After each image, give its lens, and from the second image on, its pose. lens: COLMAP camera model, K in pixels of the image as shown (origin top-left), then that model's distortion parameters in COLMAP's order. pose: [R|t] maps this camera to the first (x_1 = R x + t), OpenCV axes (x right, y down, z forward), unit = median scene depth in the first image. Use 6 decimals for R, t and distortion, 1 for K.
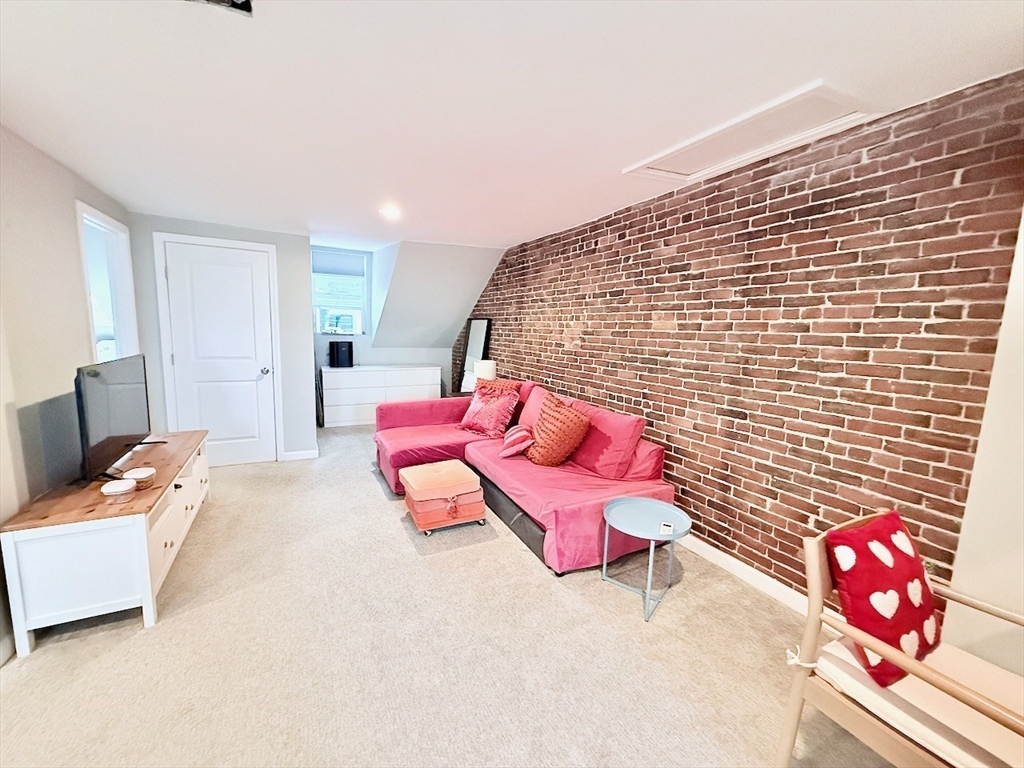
lens RADIAL K [[406.5, 0, 511.5], [0, 406.5, 382.8], [0, 0, 1]] dist [-0.003016, -0.000056]
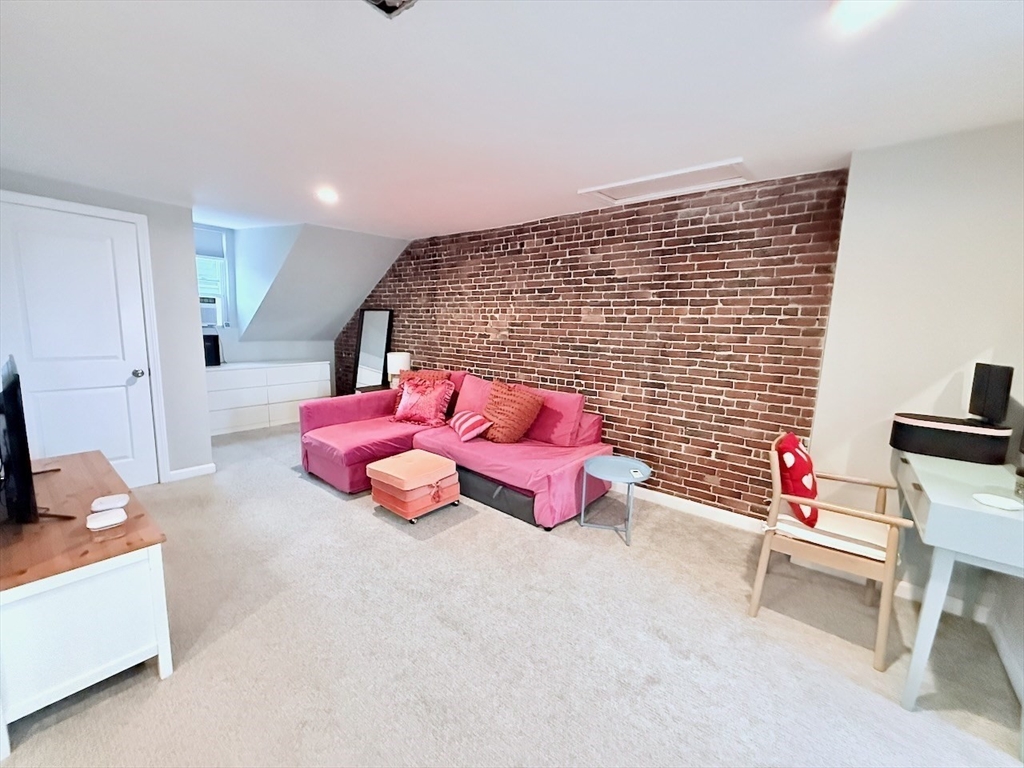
lens RADIAL K [[406.5, 0, 510.4], [0, 406.5, 382.2], [0, 0, 1]] dist [-0.003016, -0.000056]
pose [[0.915876, -0.057965, 0.397254, -0.416306], [0.049838, 0.998283, 0.030762, 0.001574], [-0.398355, -0.008376, 0.917193, -0.036906]]
